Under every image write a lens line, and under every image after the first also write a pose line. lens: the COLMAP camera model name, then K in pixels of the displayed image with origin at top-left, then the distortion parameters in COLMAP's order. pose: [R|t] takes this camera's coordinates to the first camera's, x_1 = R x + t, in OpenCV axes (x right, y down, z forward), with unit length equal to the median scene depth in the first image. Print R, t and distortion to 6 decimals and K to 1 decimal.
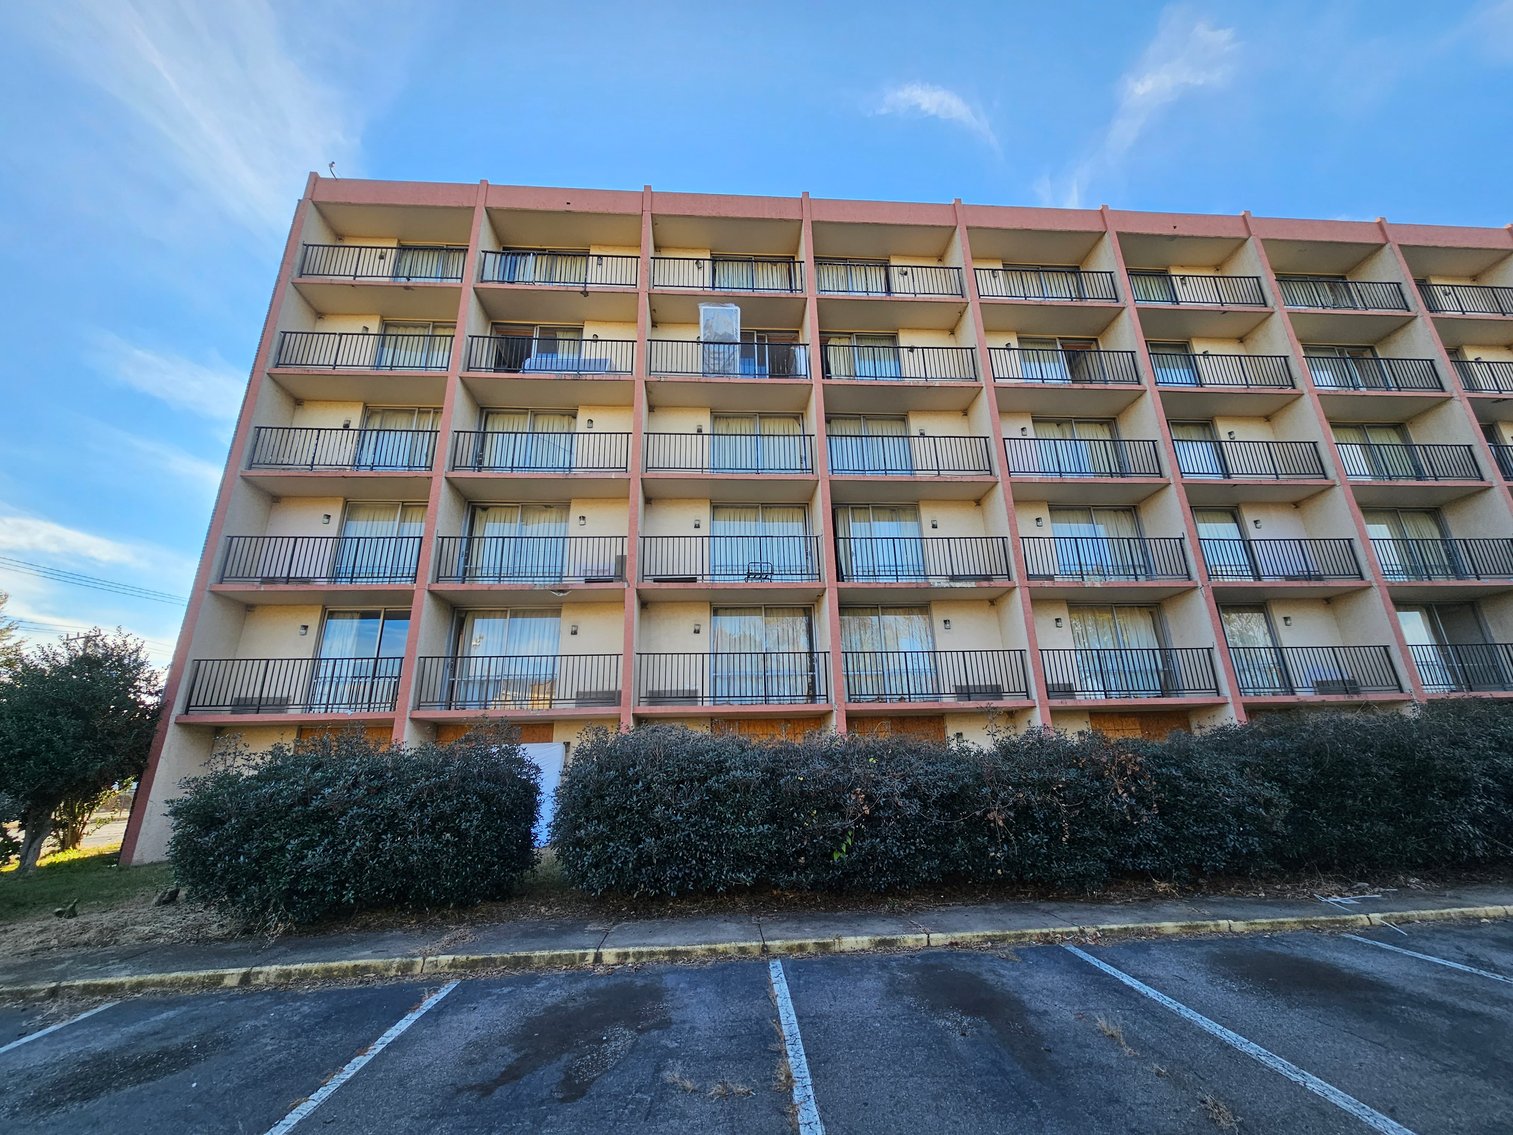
lens RADIAL K [[615.2, 0, 759.2], [0, 615.2, 564.4], [0, 0, 1]] dist [0.009031, -0.004722]
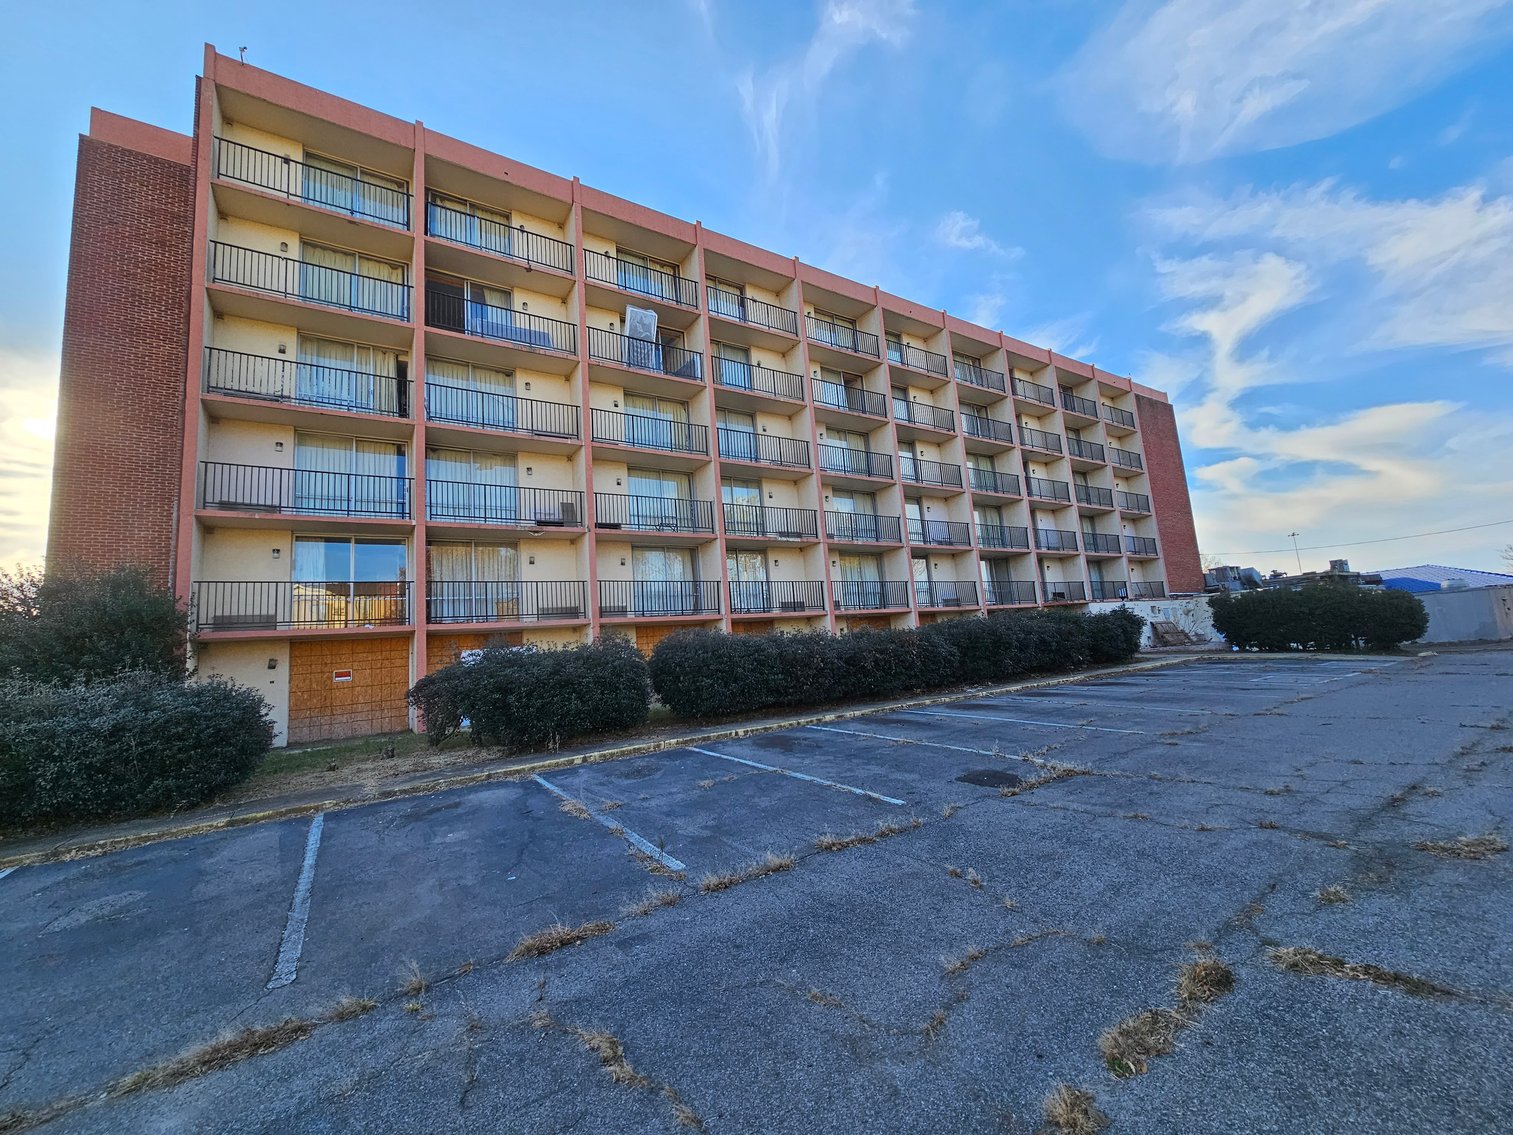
lens RADIAL K [[615.2, 0, 759.2], [0, 615.2, 564.4], [0, 0, 1]] dist [0.009031, -0.004722]
pose [[0.871421, 0.028430, 0.489711, -0.476808], [-0.100114, 0.987614, 0.120814, -0.080099], [-0.480210, -0.154307, 0.863474, -0.302476]]
